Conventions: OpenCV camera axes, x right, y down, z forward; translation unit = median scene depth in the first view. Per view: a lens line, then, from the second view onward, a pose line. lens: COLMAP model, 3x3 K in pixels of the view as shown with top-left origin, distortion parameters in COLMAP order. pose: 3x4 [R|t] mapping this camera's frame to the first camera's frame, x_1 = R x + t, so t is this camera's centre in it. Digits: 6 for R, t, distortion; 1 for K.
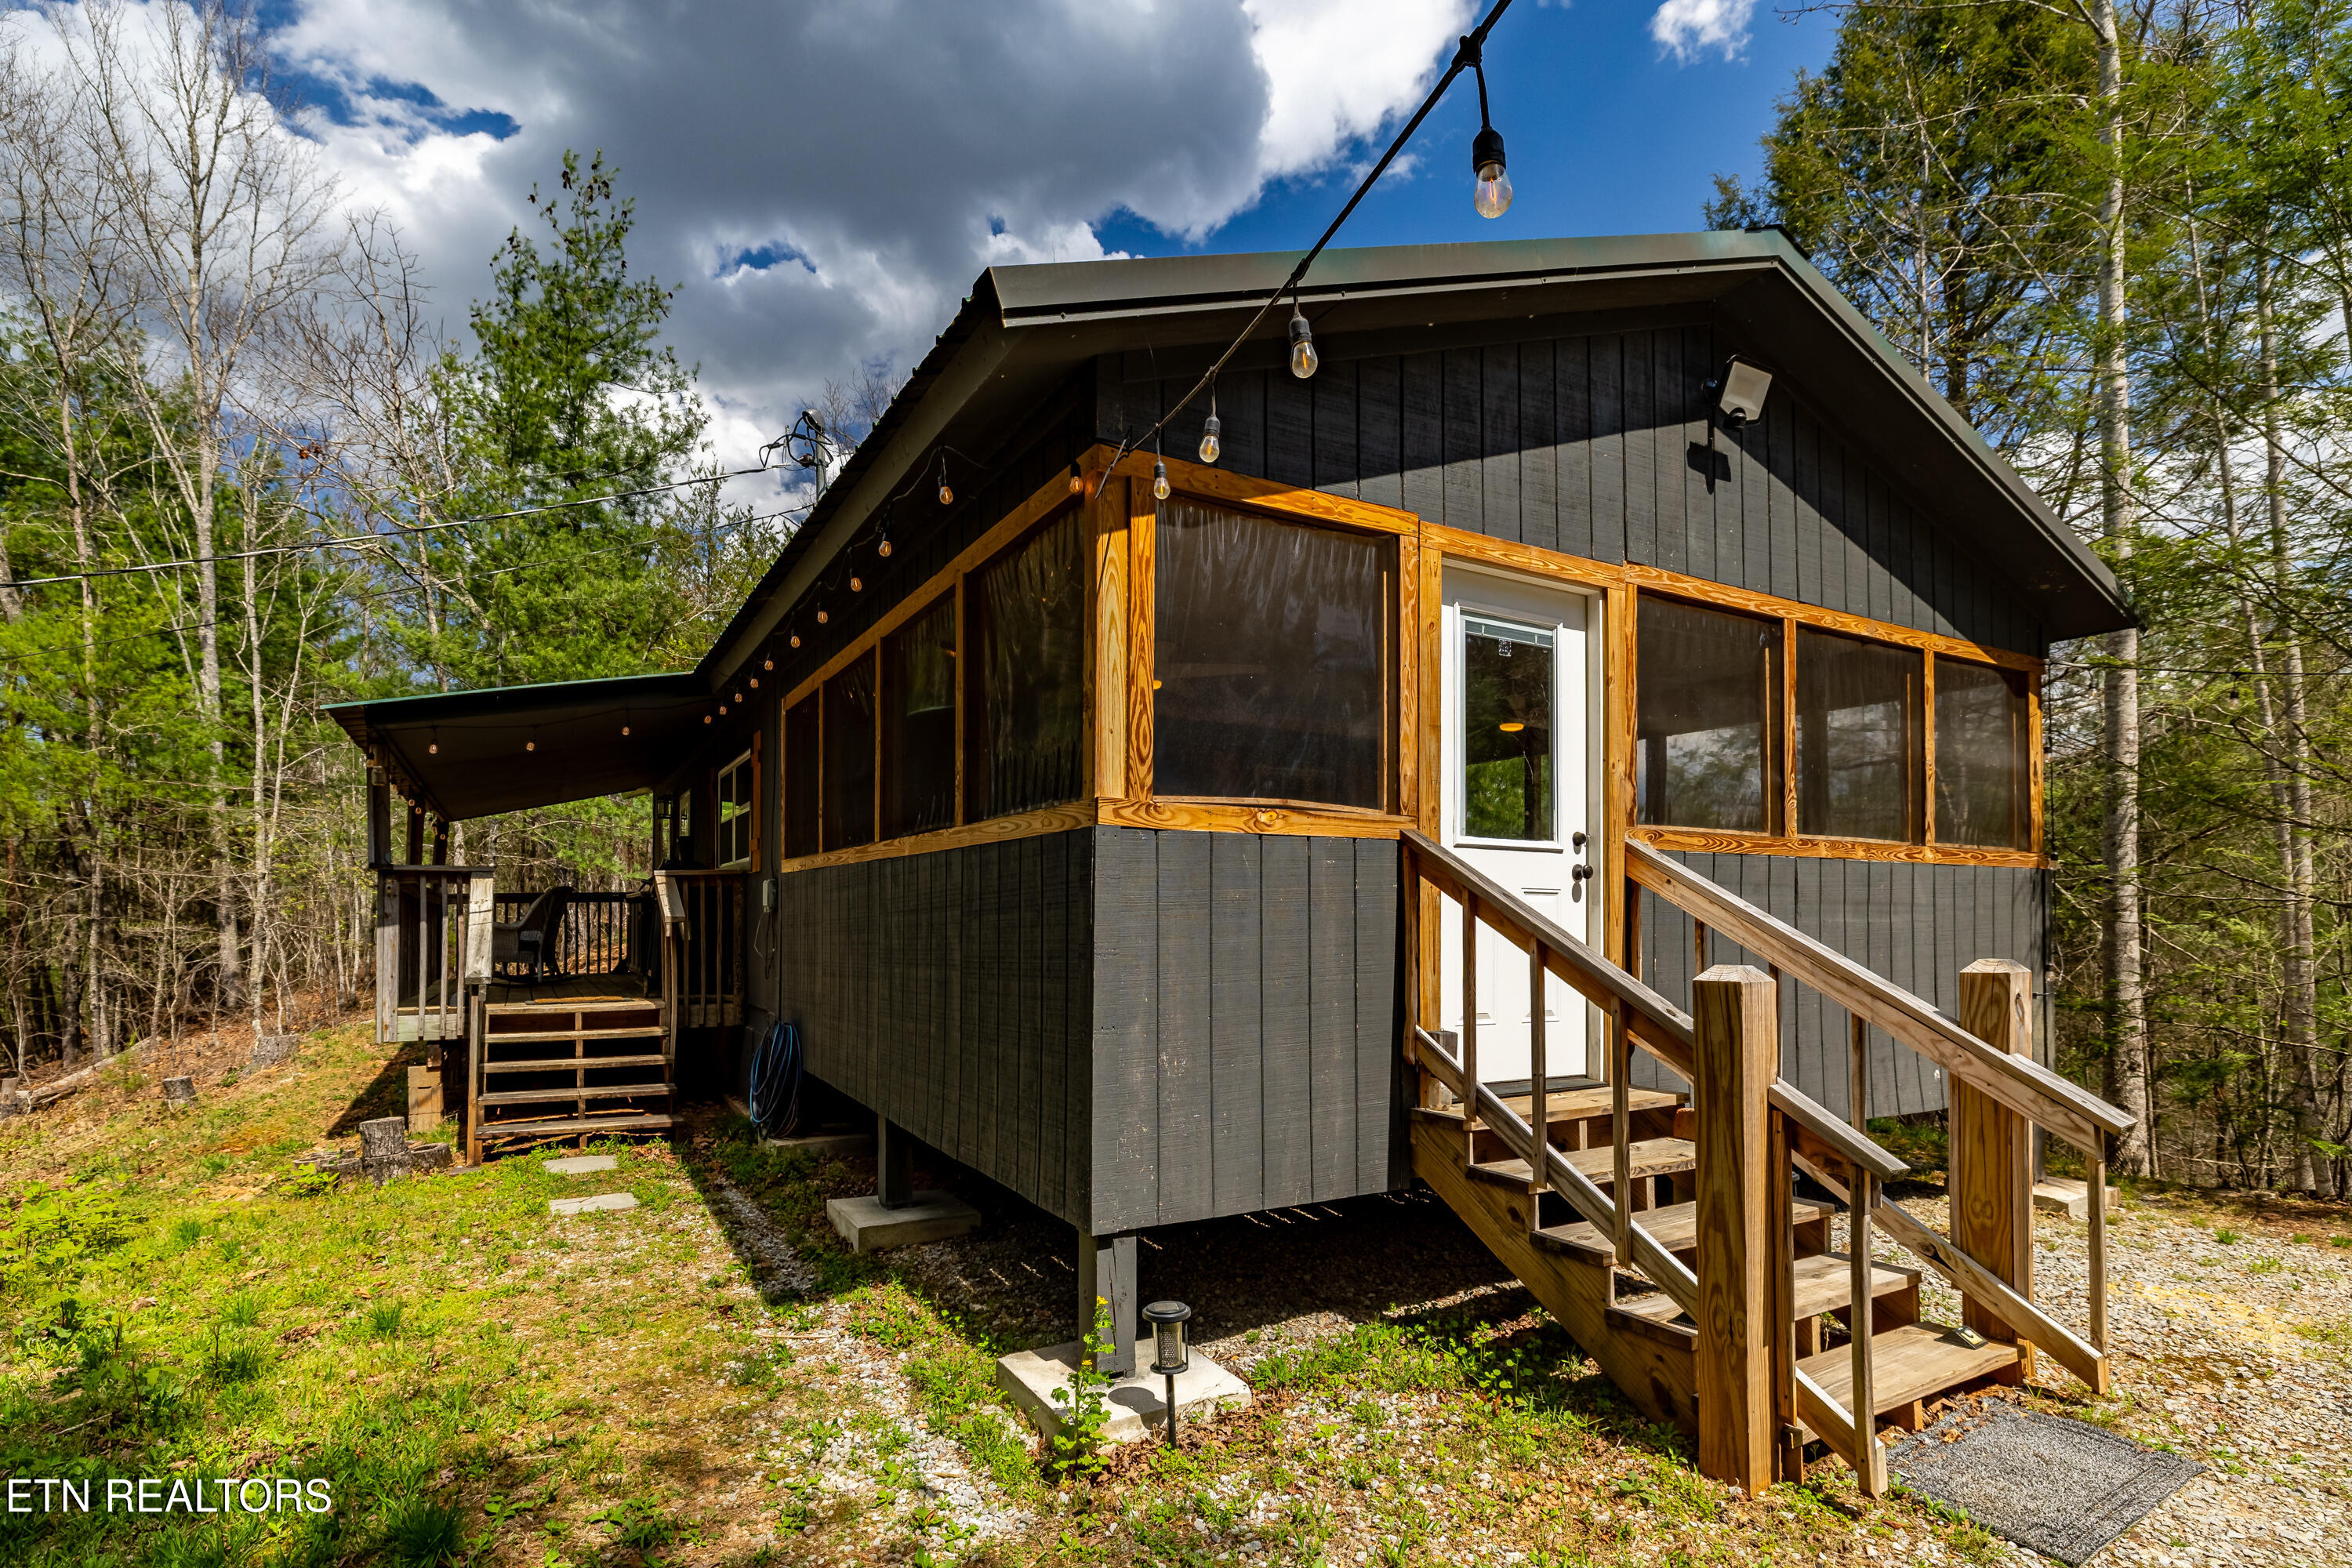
lens RADIAL K [[1123.6, 0, 1118.2], [0, 1123.6, 898.6], [0, 0, 1]] dist [-0.002120, 0.000447]
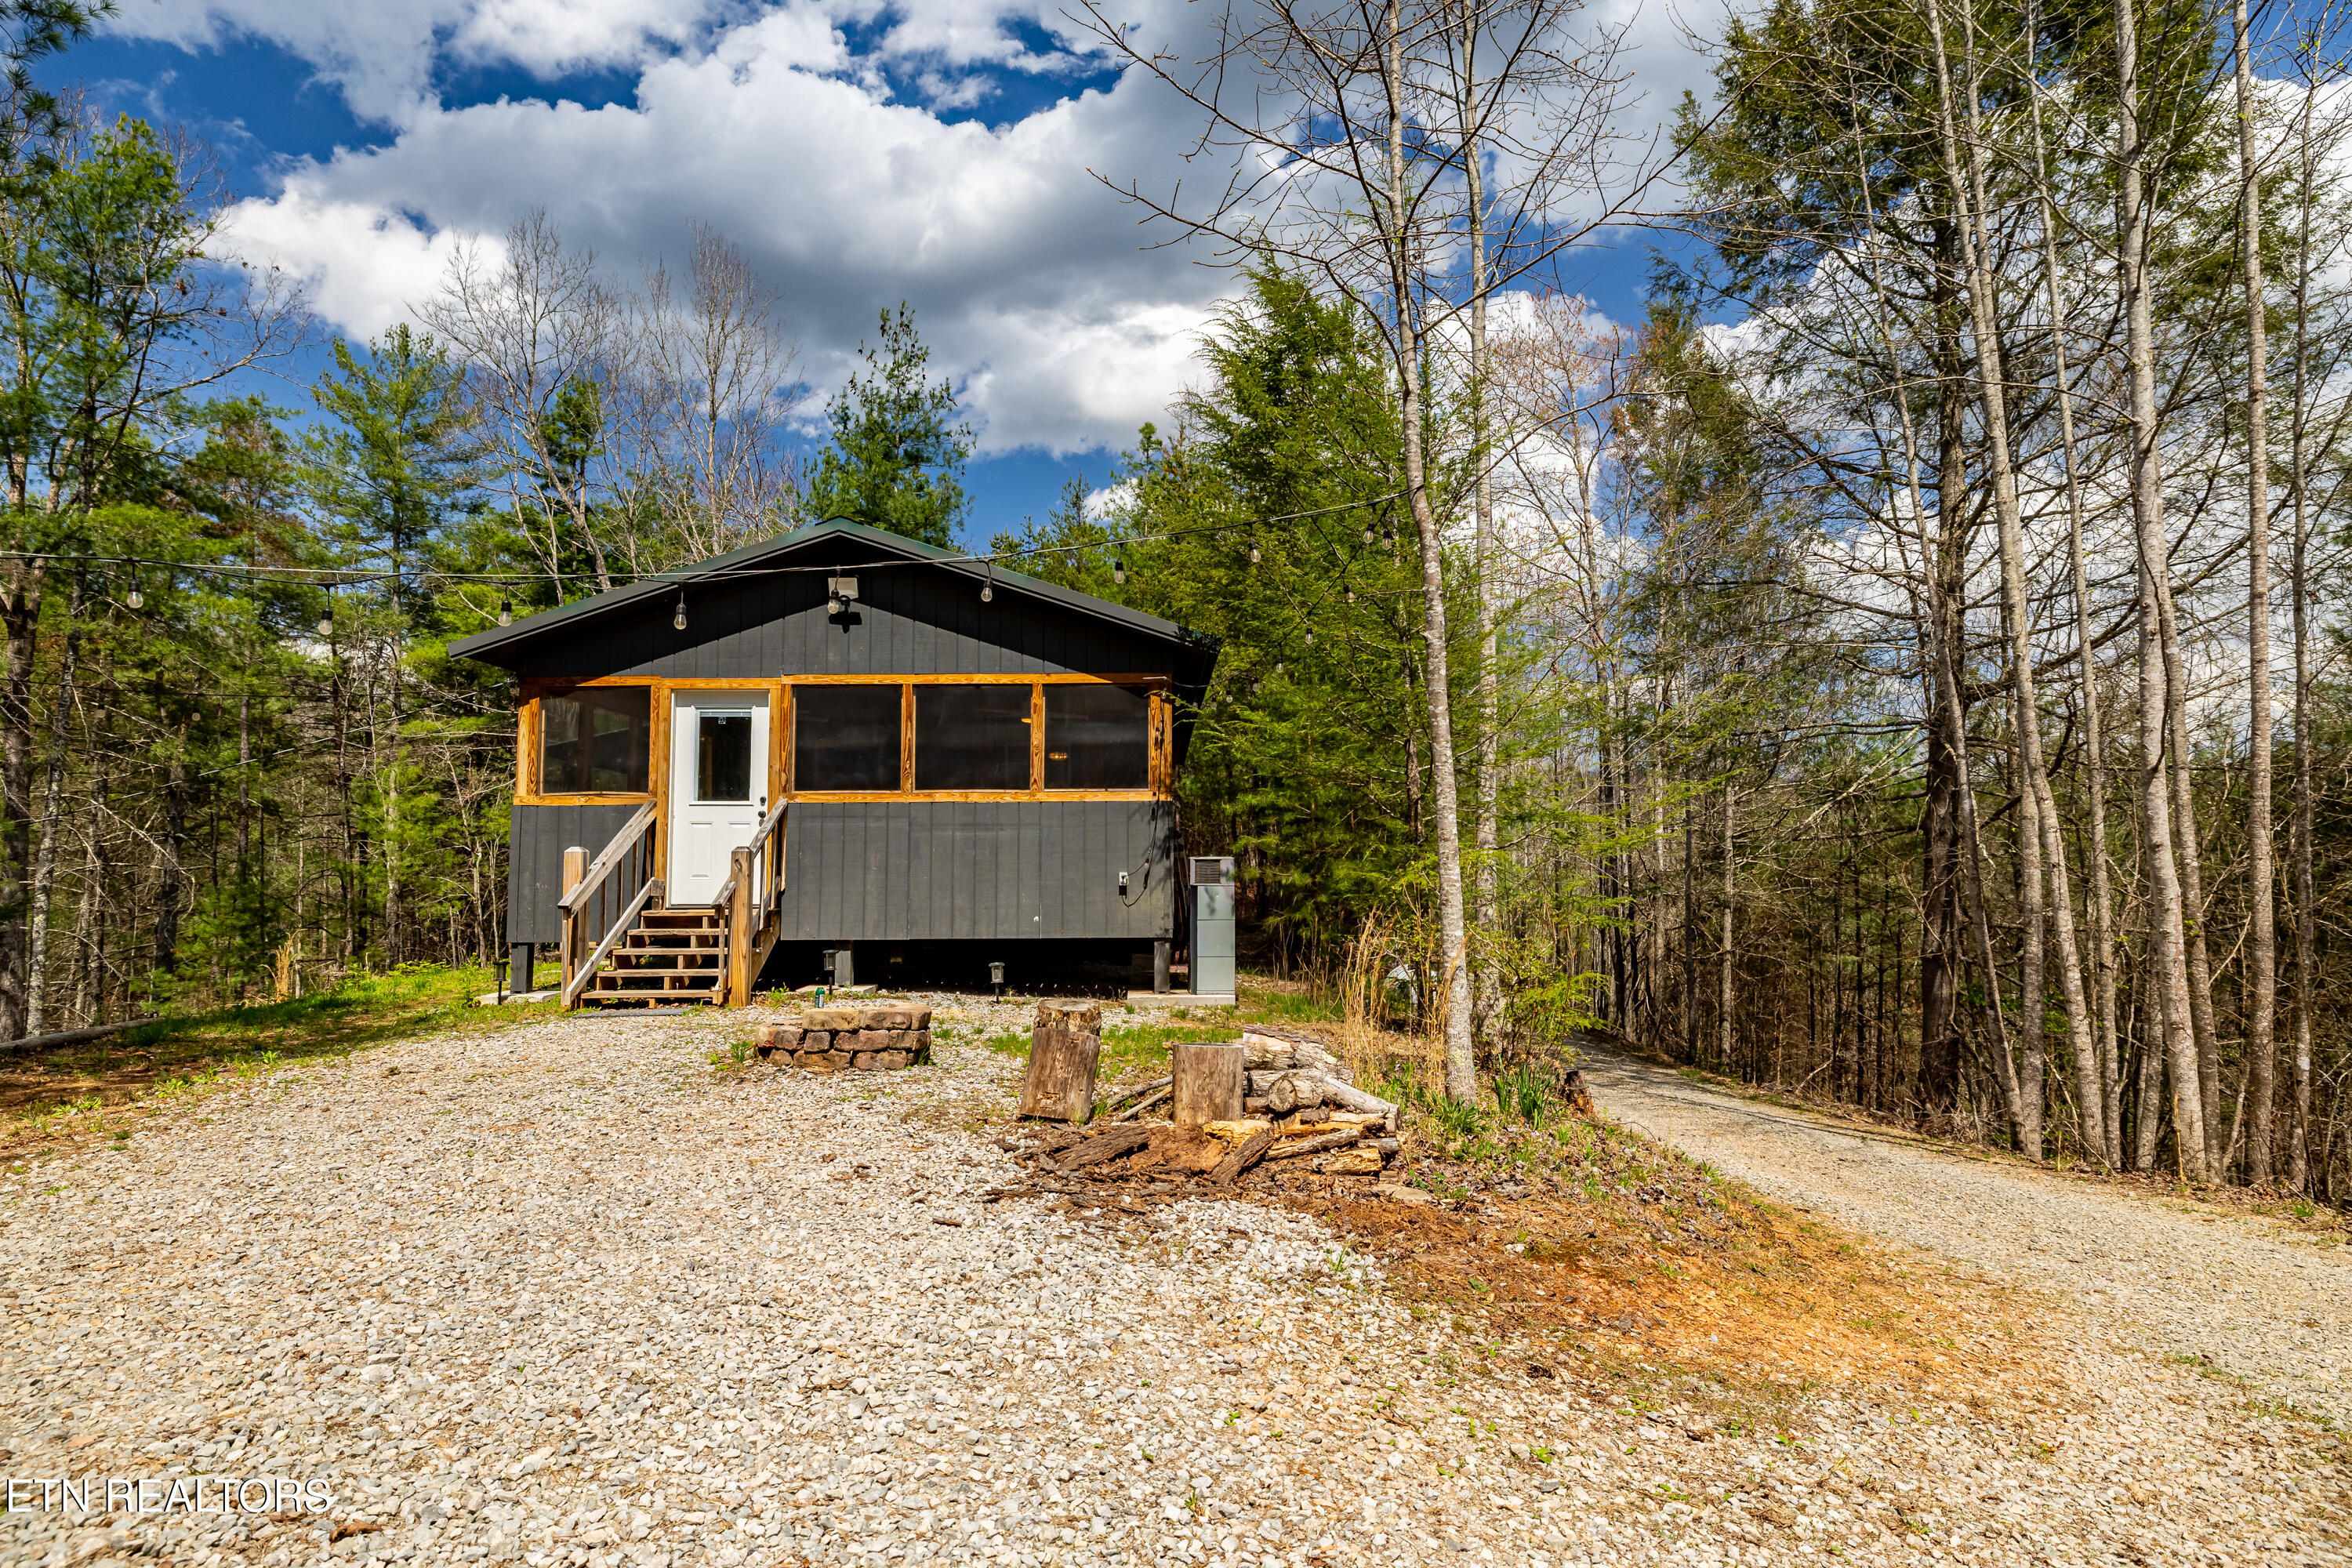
lens RADIAL K [[1247.6, 0, 1188.9], [0, 1247.6, 770.8], [0, 0, 1]] dist [-0.010010, -0.001121]
pose [[0.888529, -0.042067, -0.456887, 1.865187], [0.019103, 0.998316, -0.054769, 0.034773], [0.458422, 0.039936, 0.887837, -0.674200]]
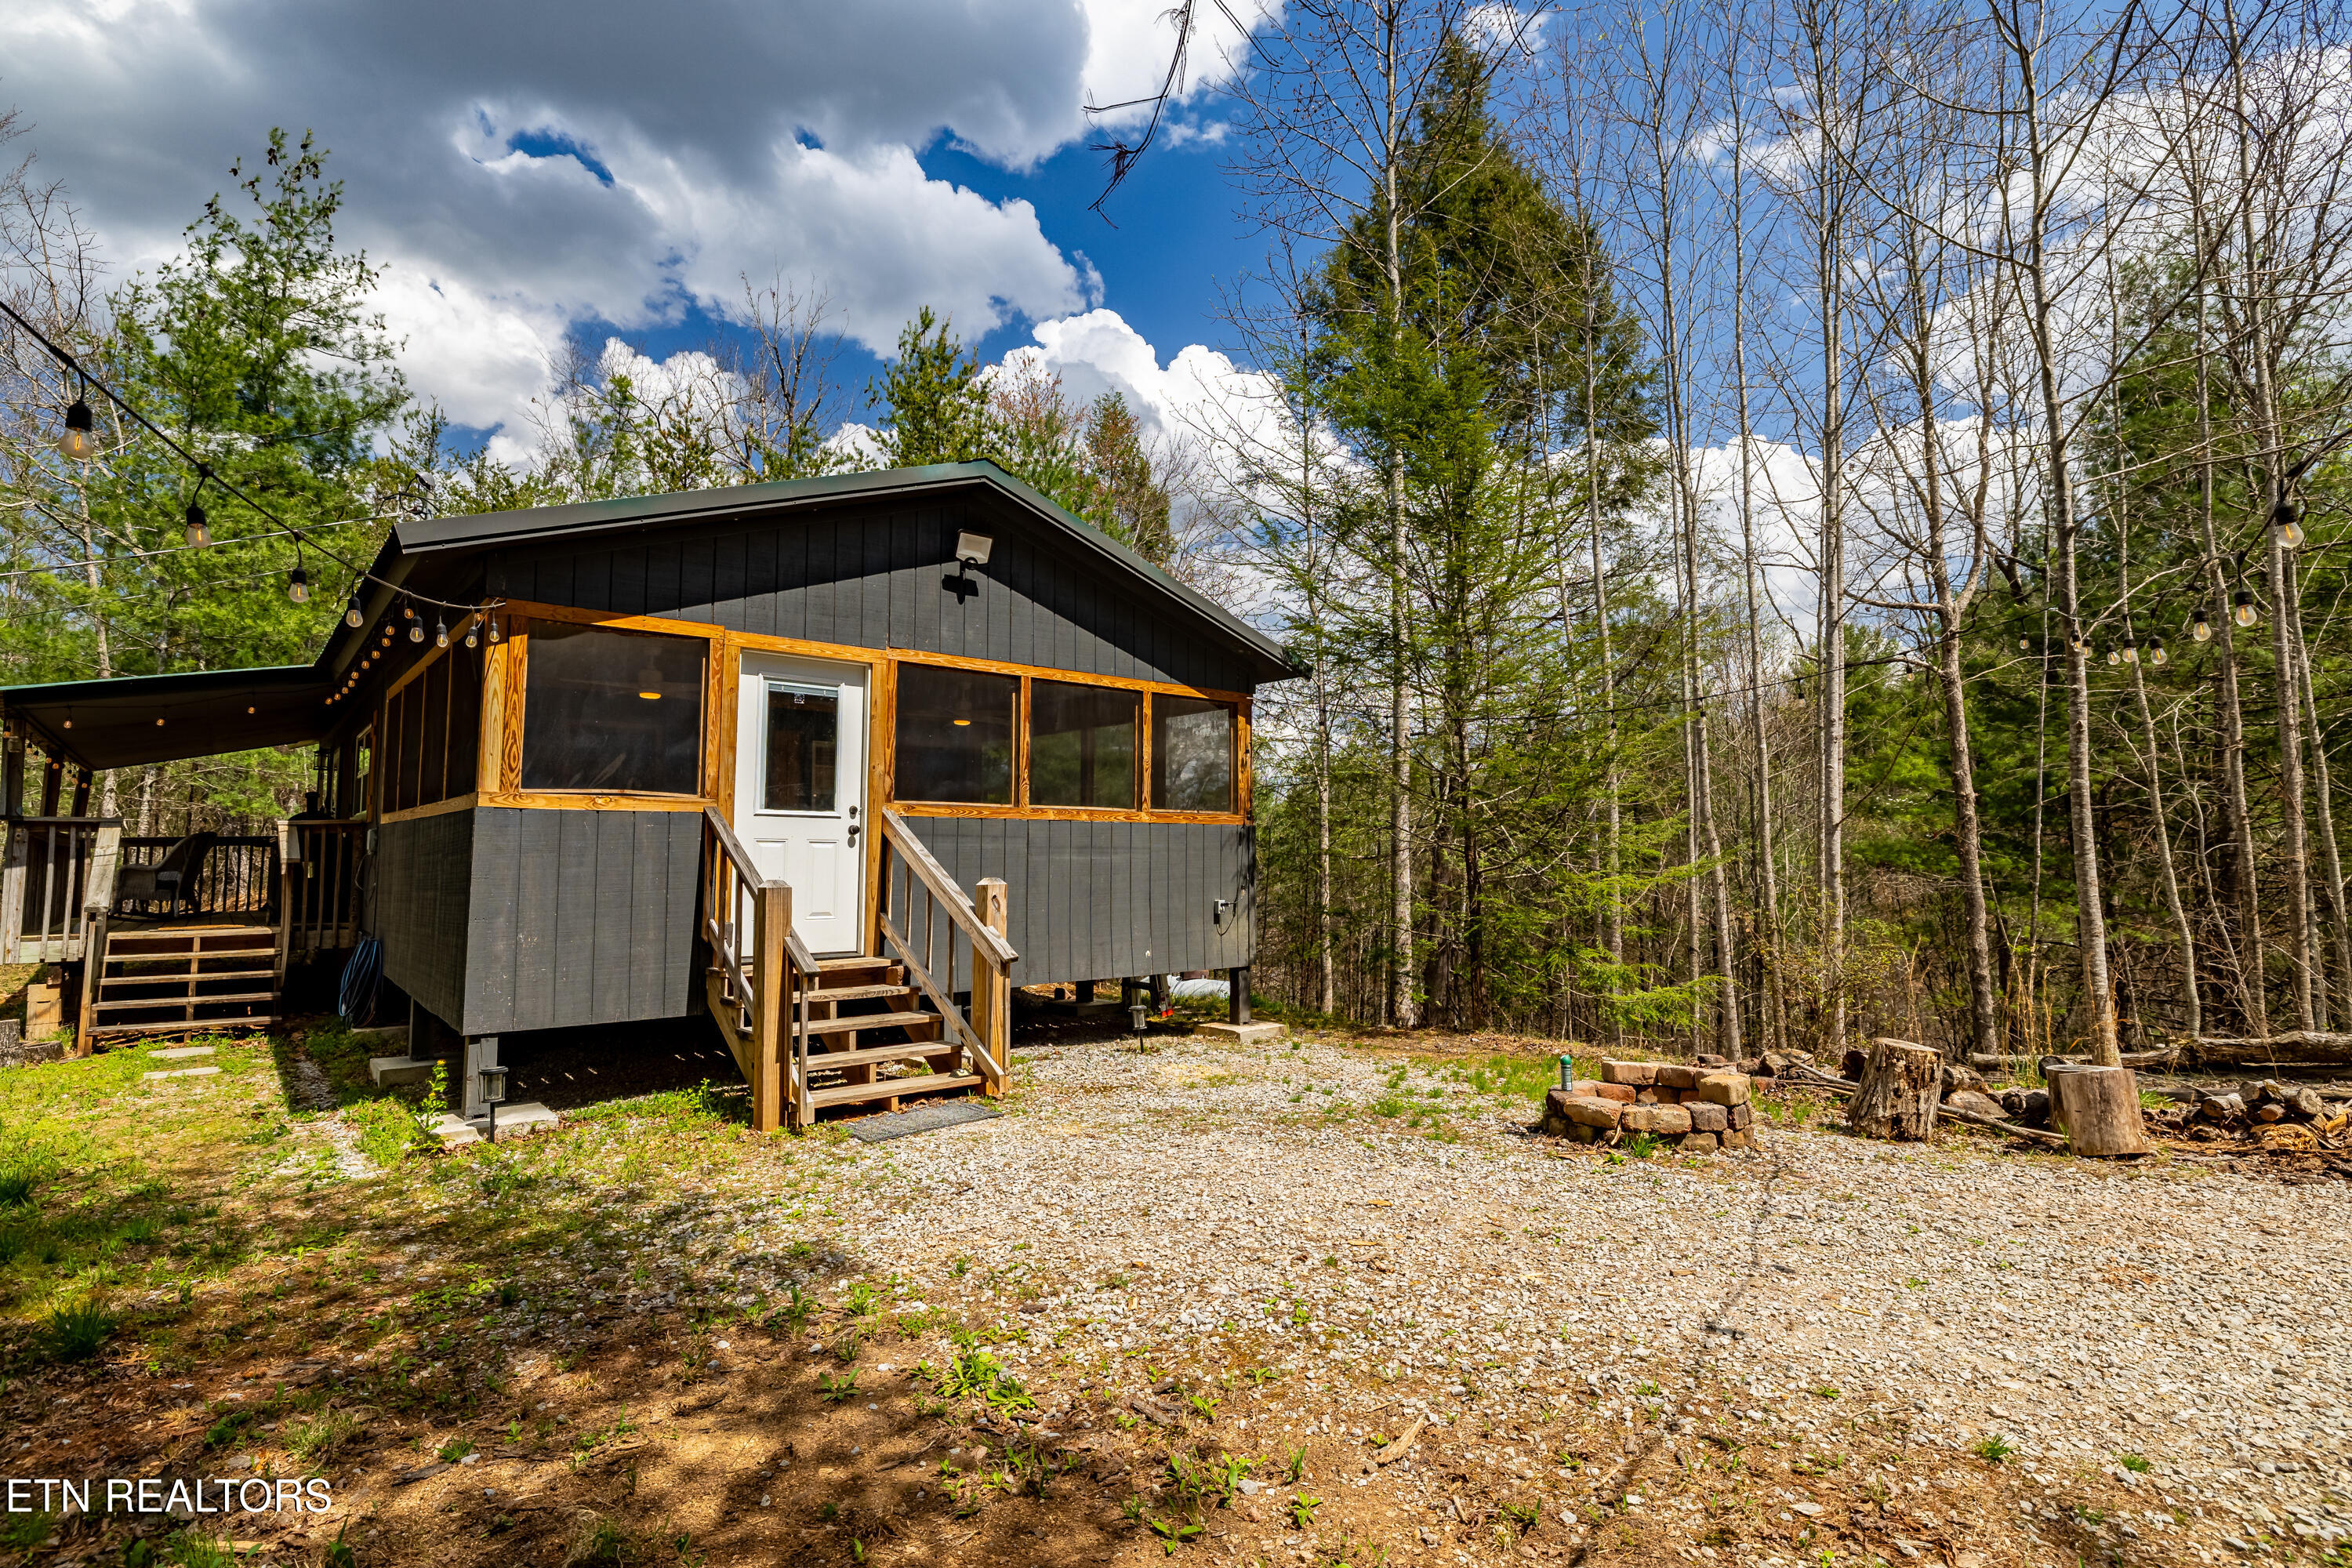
lens RADIAL K [[1139.0, 0, 1184.2], [0, 1139.0, 760.6], [0, 0, 1]] dist [-0.009640, 0.002502]
pose [[0.976479, 0.013489, 0.215190, 0.421866], [0.001030, 0.997738, -0.067218, -0.009115], [-0.215610, 0.065858, 0.974256, -0.623668]]
